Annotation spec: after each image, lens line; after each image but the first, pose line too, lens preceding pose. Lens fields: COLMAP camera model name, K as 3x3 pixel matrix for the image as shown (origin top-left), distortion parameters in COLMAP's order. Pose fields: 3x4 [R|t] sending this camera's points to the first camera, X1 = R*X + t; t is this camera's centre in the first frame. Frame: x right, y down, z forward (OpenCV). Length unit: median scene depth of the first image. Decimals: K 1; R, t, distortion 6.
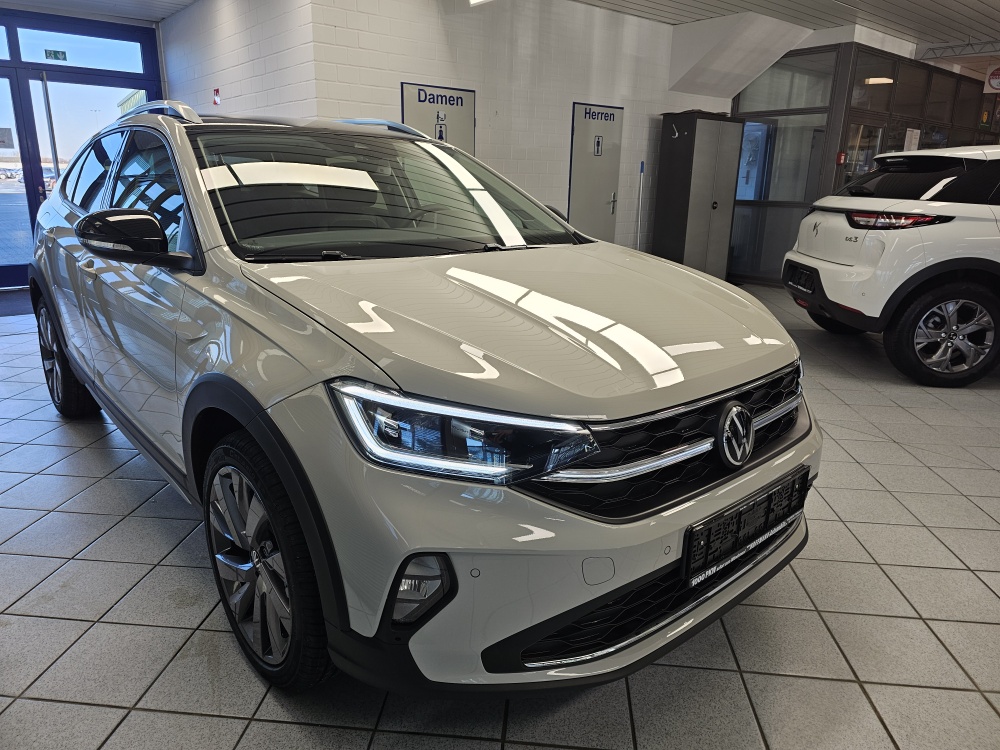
lens RADIAL K [[673.5, 0, 499.8], [0, 673.5, 366.9], [0, 0, 1]] dist [0.069818, -0.051984]
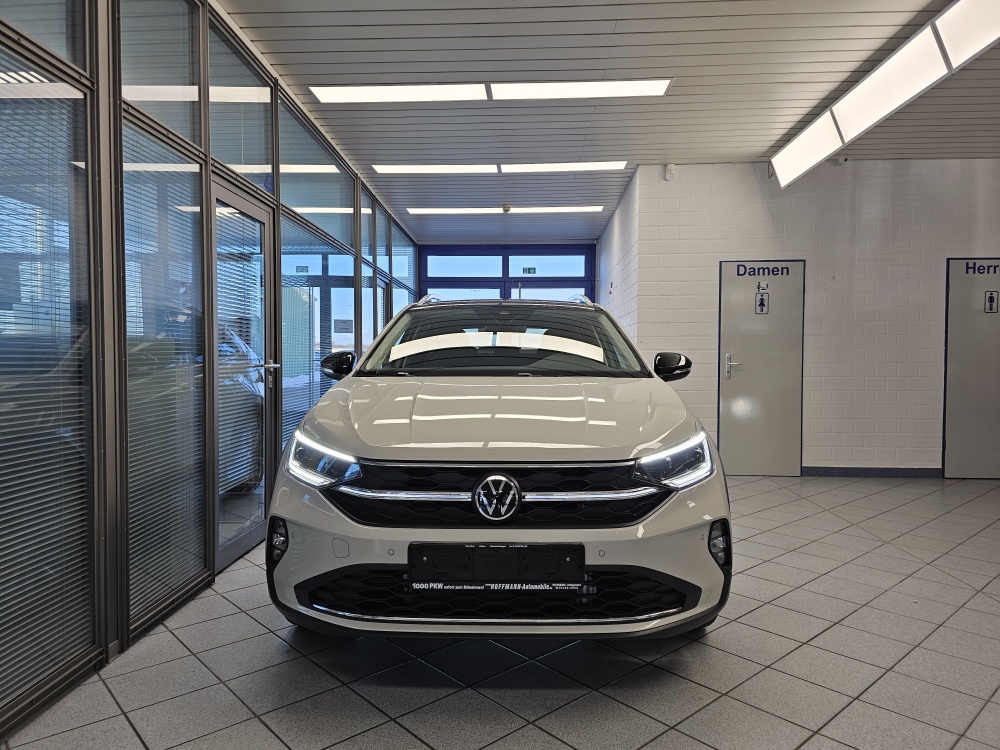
lens RADIAL K [[688.1, 0, 500.0], [0, 688.1, 375.0], [0, 0, 1]] dist [0.024483, -0.000879]
pose [[0.735722, 0.002796, -0.677278, 0.341142], [-0.169415, 0.968961, -0.180034, 0.029530], [0.655753, 0.247196, 0.713360, -0.004881]]
